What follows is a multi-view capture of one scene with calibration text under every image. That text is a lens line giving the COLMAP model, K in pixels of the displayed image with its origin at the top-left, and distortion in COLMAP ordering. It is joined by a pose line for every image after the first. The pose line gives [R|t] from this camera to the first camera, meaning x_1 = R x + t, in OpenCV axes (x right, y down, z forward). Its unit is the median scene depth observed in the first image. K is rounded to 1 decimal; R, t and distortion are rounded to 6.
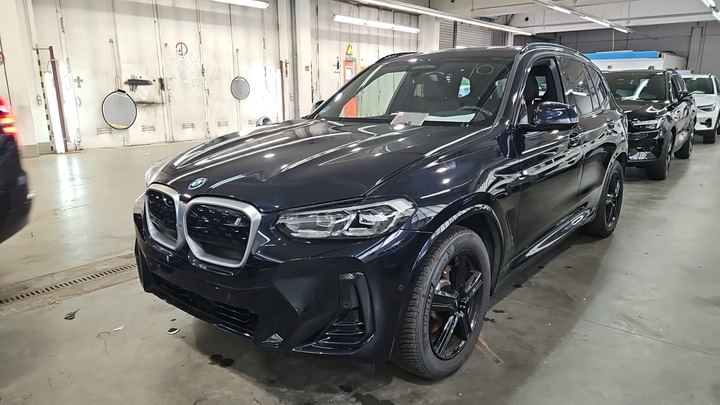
lens RADIAL K [[500.6, 0, 360.0], [0, 500.6, 202.5], [0, 0, 1]] dist [-0.000900, -0.003295]
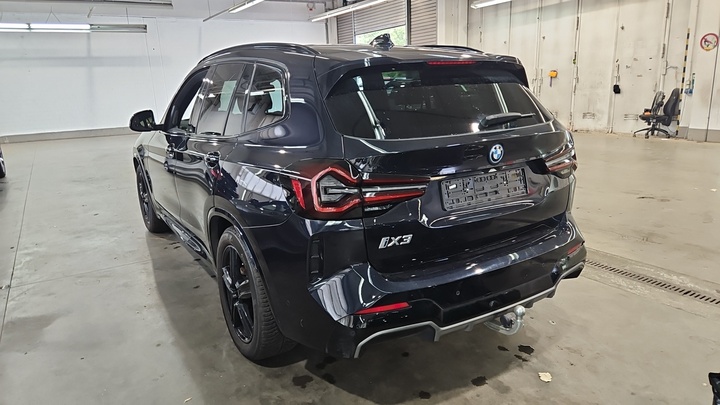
lens RADIAL K [[500.6, 0, 360.0], [0, 500.6, 202.5], [0, 0, 1]] dist [-0.000900, -0.003295]
pose [[-0.334080, 0.239818, -0.911525, 1.170522], [-0.154881, 0.939976, 0.304068, -0.372579], [0.929732, 0.242761, -0.276884, 1.542963]]
